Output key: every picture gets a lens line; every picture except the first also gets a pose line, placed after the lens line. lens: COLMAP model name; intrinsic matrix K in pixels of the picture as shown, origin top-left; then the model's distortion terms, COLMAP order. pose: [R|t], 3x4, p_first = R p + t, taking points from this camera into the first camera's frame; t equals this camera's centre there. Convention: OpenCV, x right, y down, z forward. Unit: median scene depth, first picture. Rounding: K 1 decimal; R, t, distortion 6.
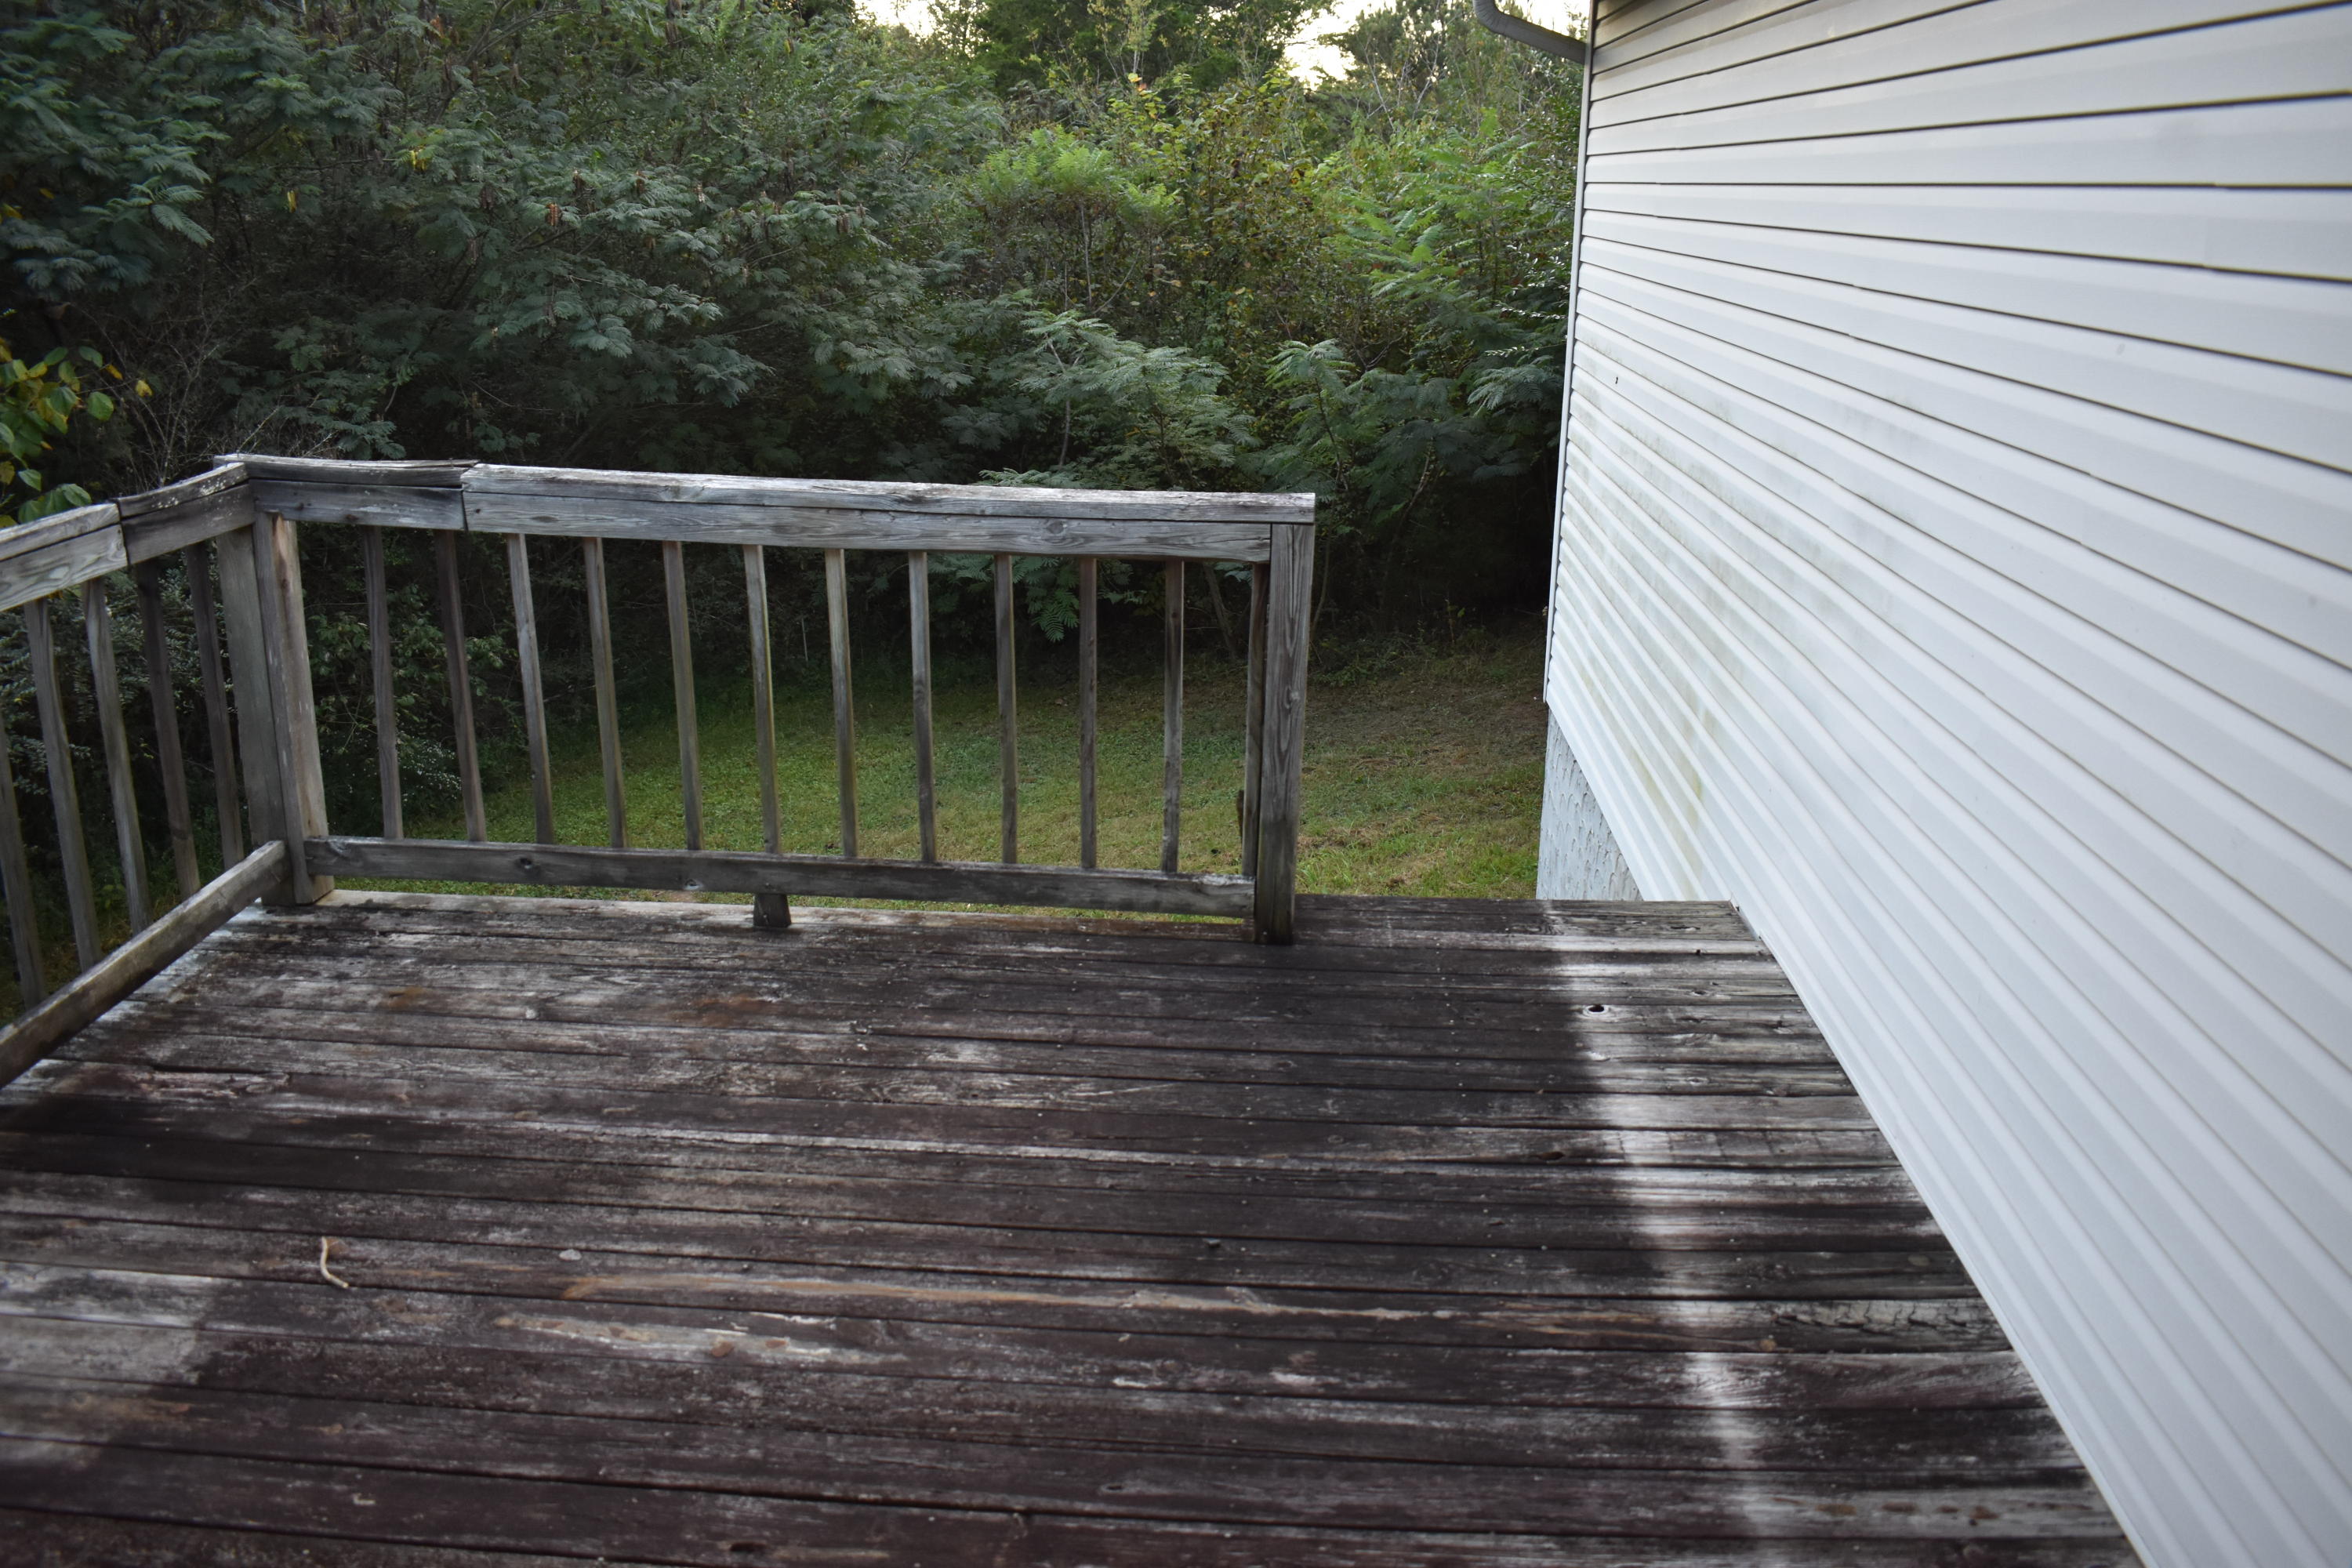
lens RADIAL K [[1874.7, 0, 1170.3], [0, 1874.7, 738.5], [0, 0, 1]] dist [-0.074700, -0.000293]
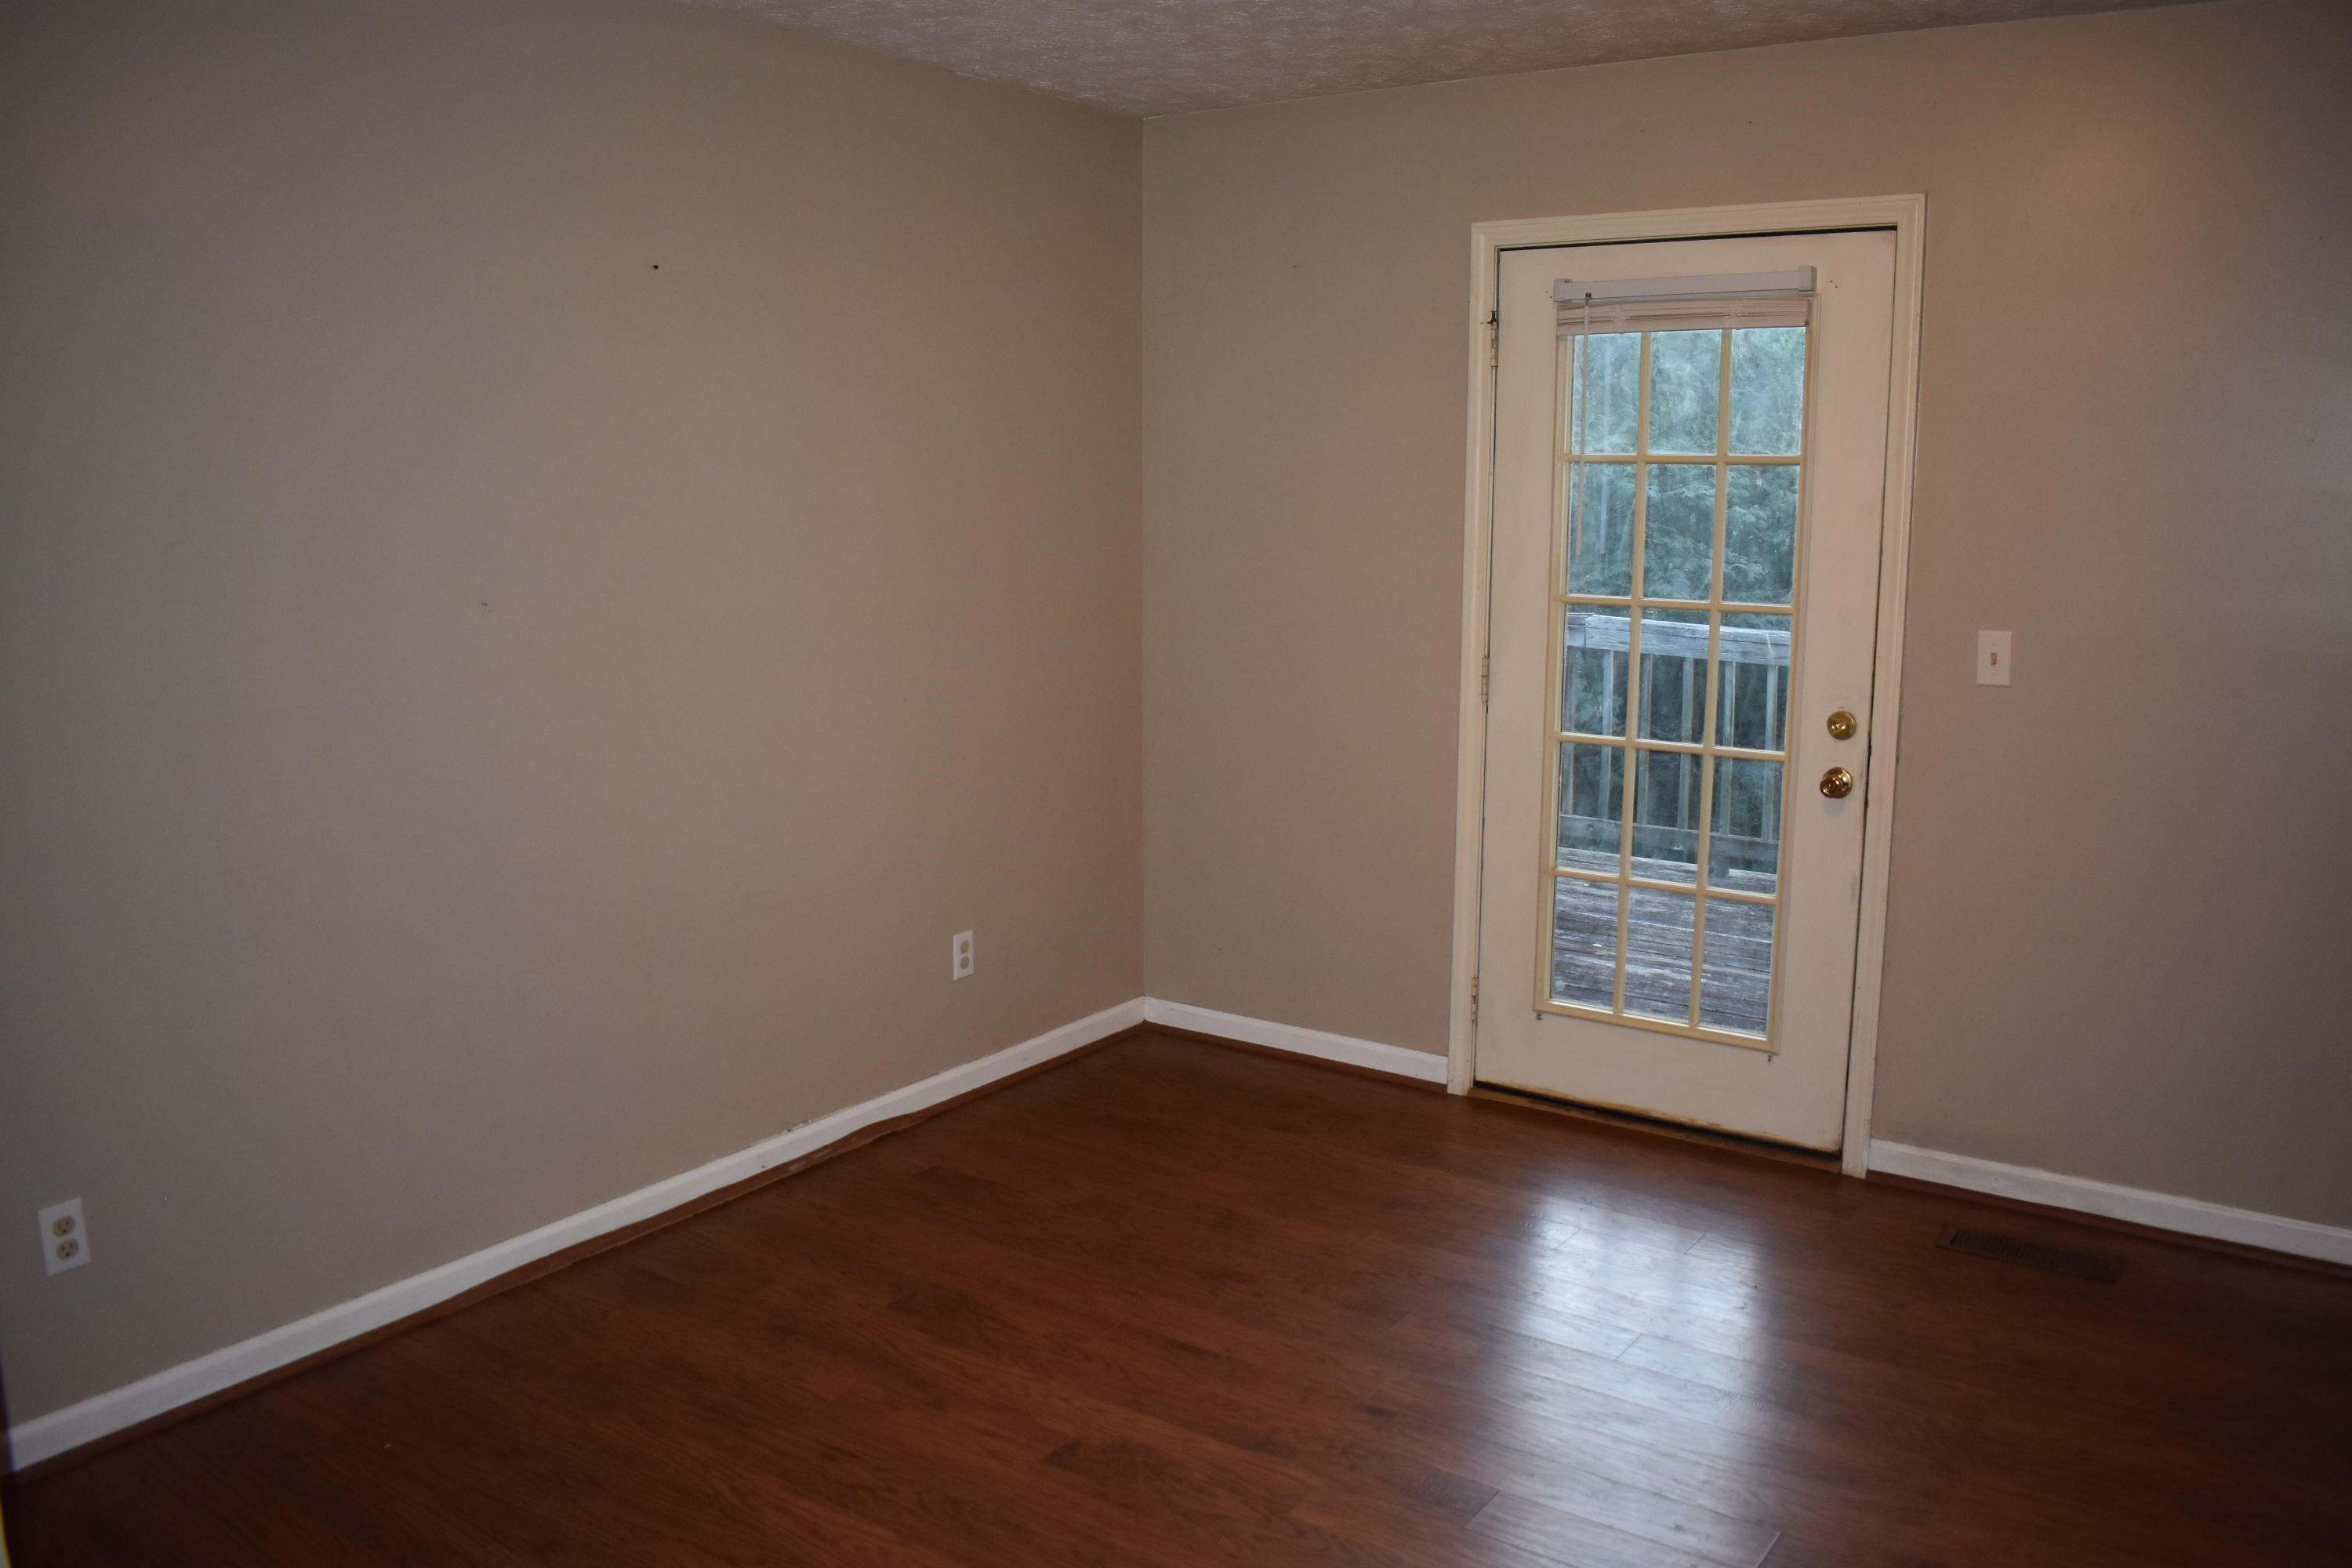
lens RADIAL K [[1874.7, 0, 1170.3], [0, 1874.7, 738.5], [0, 0, 1]] dist [-0.074700, -0.000293]
pose [[0.850856, 0.079957, -0.519279, 0.280053], [-0.154210, 0.982827, -0.101346, 0.250210], [0.502258, 0.166309, 0.848574, -0.878288]]
